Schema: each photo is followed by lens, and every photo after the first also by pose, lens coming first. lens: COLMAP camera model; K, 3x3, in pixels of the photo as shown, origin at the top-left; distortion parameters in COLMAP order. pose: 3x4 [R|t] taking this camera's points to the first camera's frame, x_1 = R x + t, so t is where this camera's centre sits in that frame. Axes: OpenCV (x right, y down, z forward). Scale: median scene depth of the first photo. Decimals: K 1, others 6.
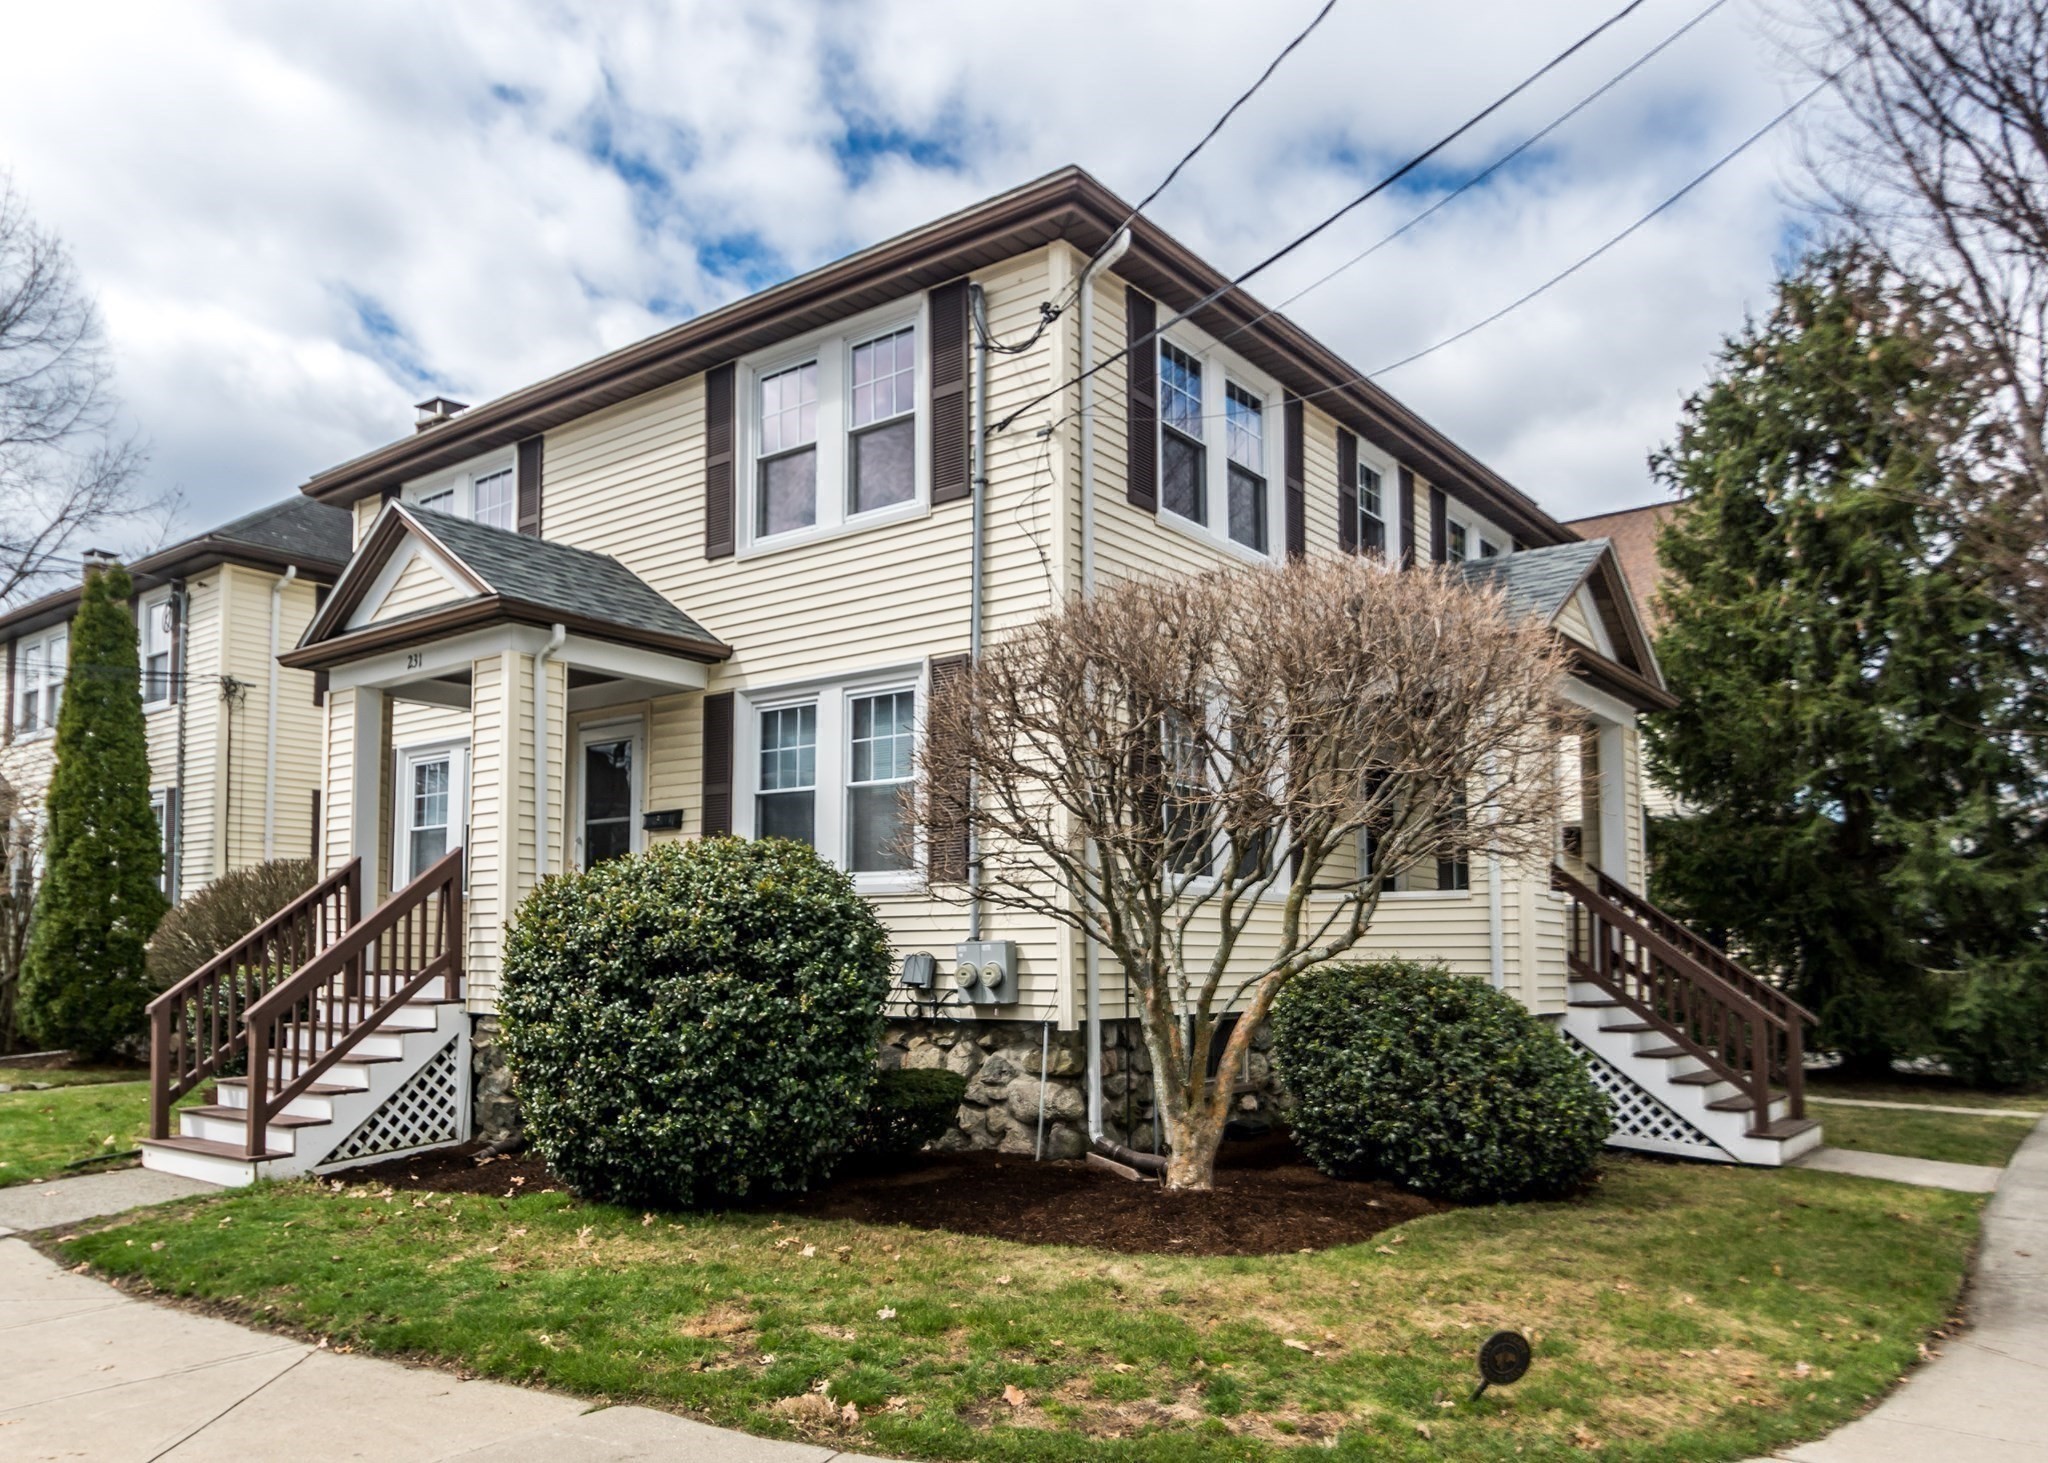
lens RADIAL K [[1446.0, 0, 1024.0], [0, 1446.0, 731.5], [0, 0, 1]] dist [0.001967, 0.000896]
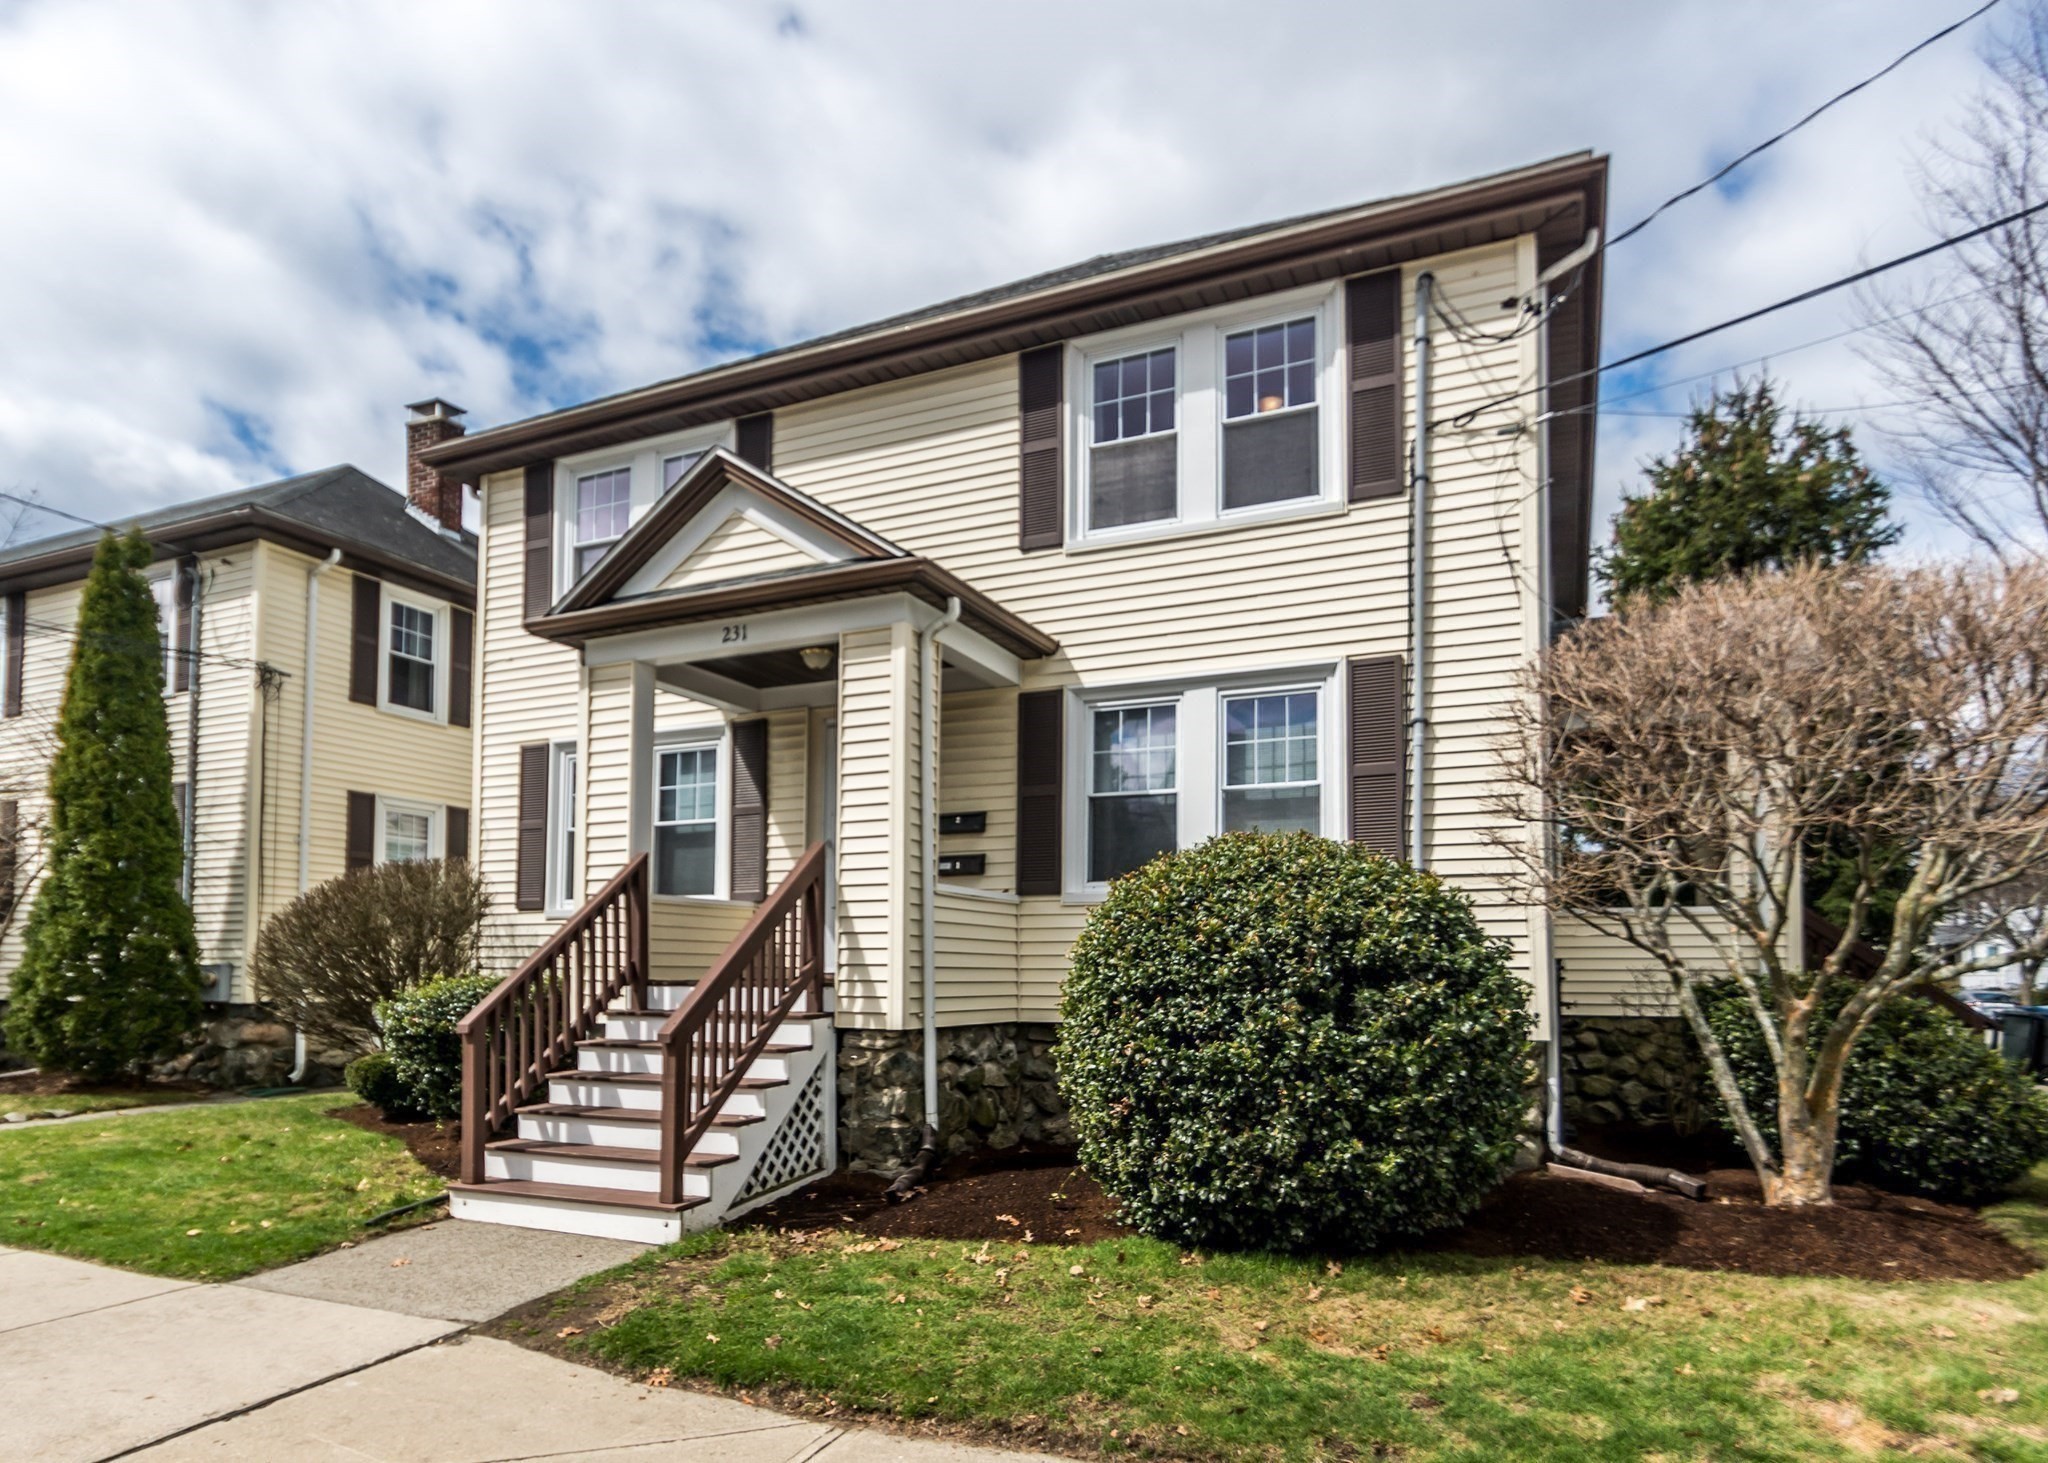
lens RADIAL K [[1187.4, 0, 1026.6], [0, 1187.4, 809.9], [0, 0, 1]] dist [0.004737, 0.001009]
pose [[0.972445, 0.032030, 0.230920, -0.432379], [-0.036823, 0.999186, 0.016475, 0.043039], [-0.230204, -0.024525, 0.972833, 0.258395]]
